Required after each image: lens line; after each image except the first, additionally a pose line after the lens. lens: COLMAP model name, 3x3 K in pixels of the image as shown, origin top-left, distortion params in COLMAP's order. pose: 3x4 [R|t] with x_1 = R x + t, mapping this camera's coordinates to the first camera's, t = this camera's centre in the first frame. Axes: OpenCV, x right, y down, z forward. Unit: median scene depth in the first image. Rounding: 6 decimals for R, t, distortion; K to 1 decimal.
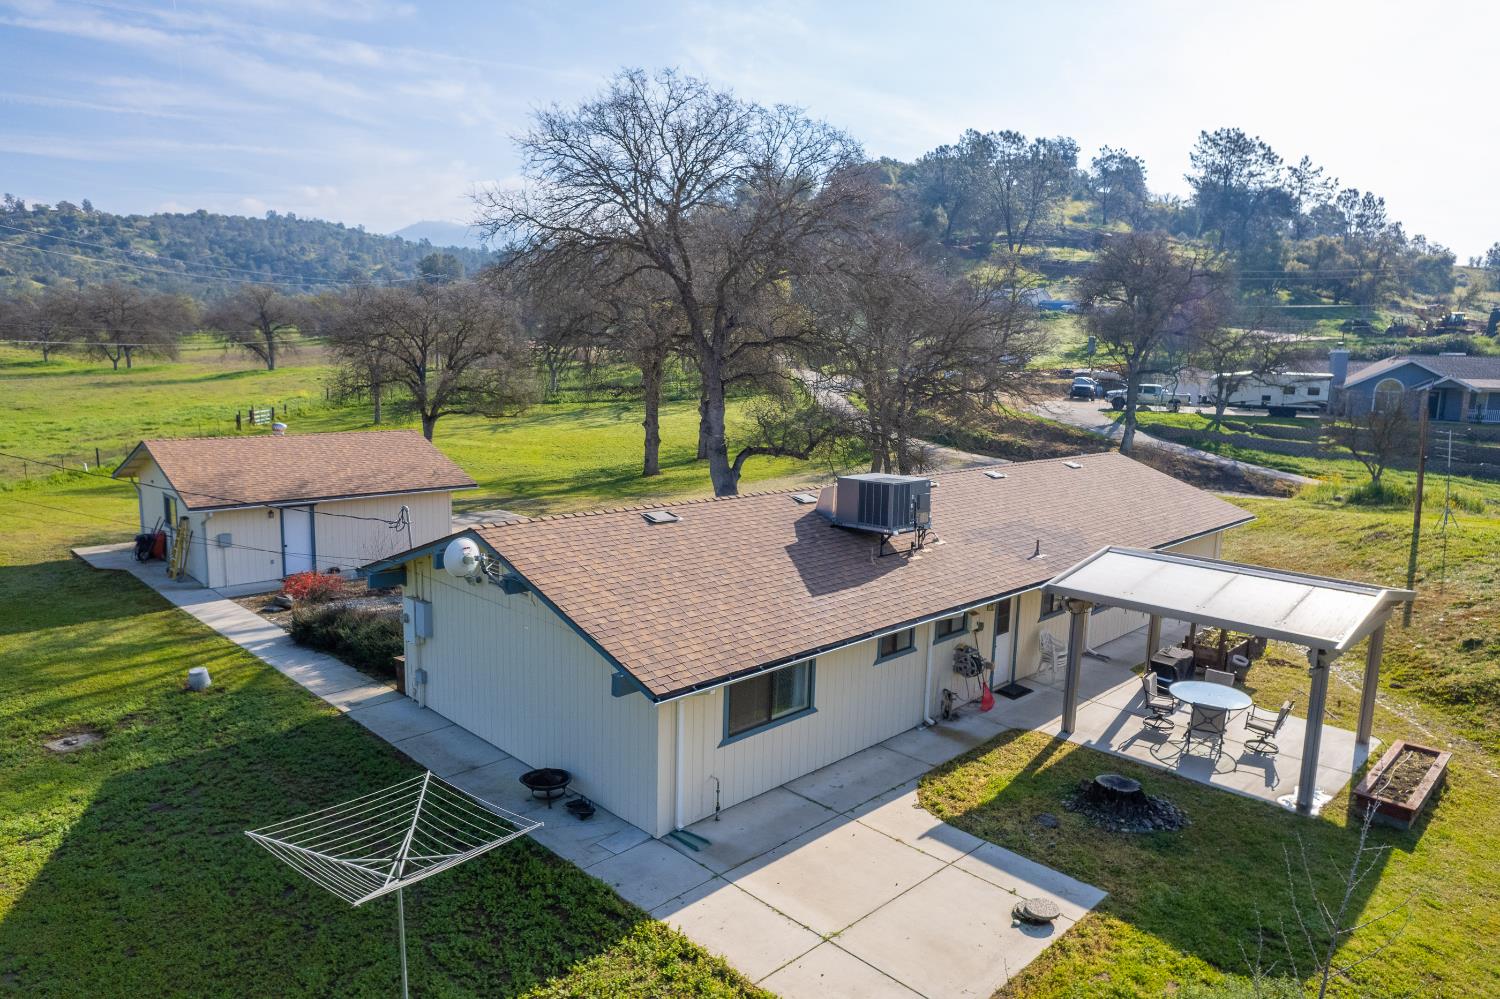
lens RADIAL K [[965.2, 0, 750.0], [0, 965.2, 499.5], [0, 0, 1]] dist [-0.085847, 0.083774]
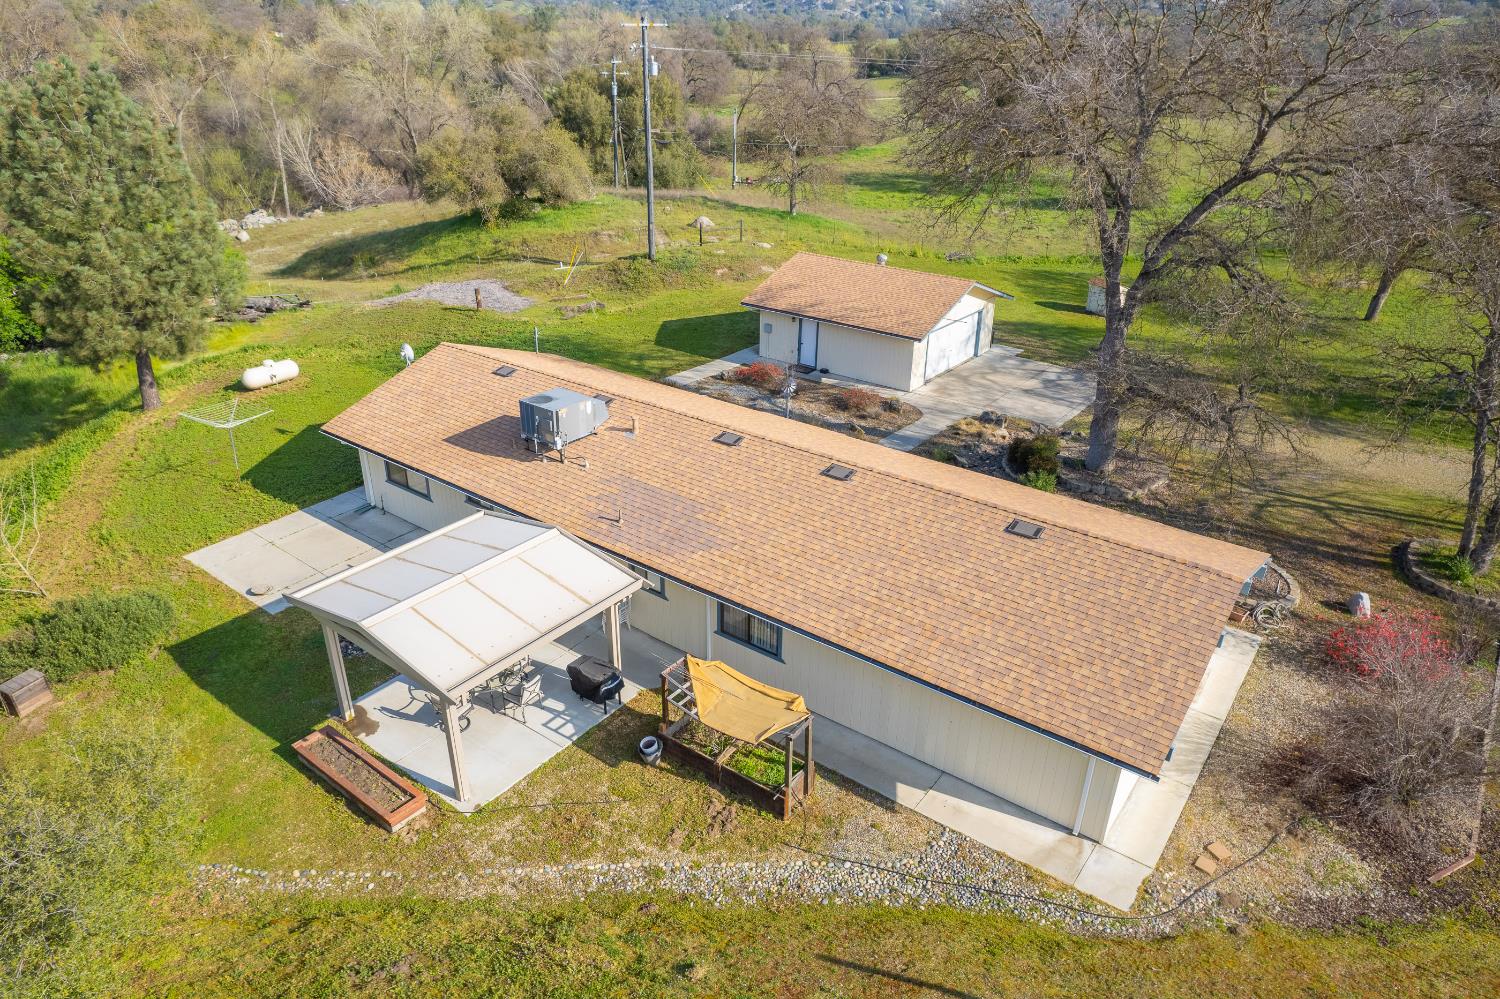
lens RADIAL K [[965.2, 0, 750.0], [0, 965.2, 499.5], [0, 0, 1]] dist [-0.085847, 0.083774]
pose [[0.134244, 0.408868, -0.902666, 1.541027], [-0.155816, 0.908289, 0.388242, -0.489446], [0.978621, 0.088531, 0.185640, 1.134994]]
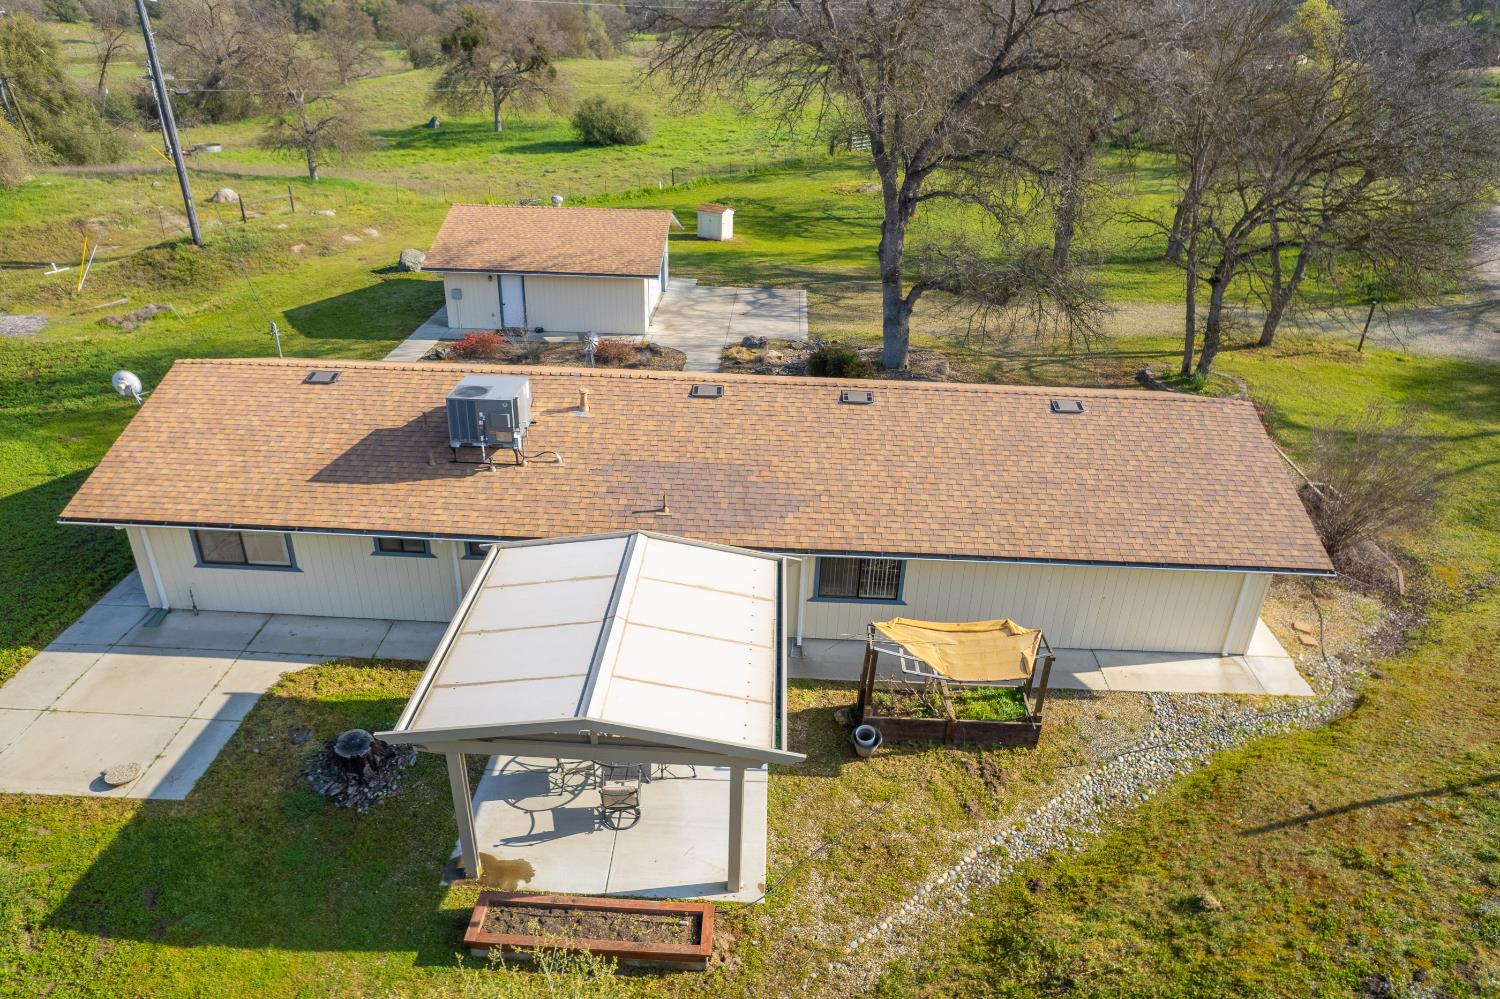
lens RADIAL K [[965.2, 0, 750.0], [0, 965.2, 499.5], [0, 0, 1]] dist [-0.085847, 0.083774]
pose [[0.678234, 0.329700, -0.656732, 1.117043], [-0.117621, 0.930884, 0.345861, -0.320632], [0.725372, -0.157329, 0.670137, 0.569580]]
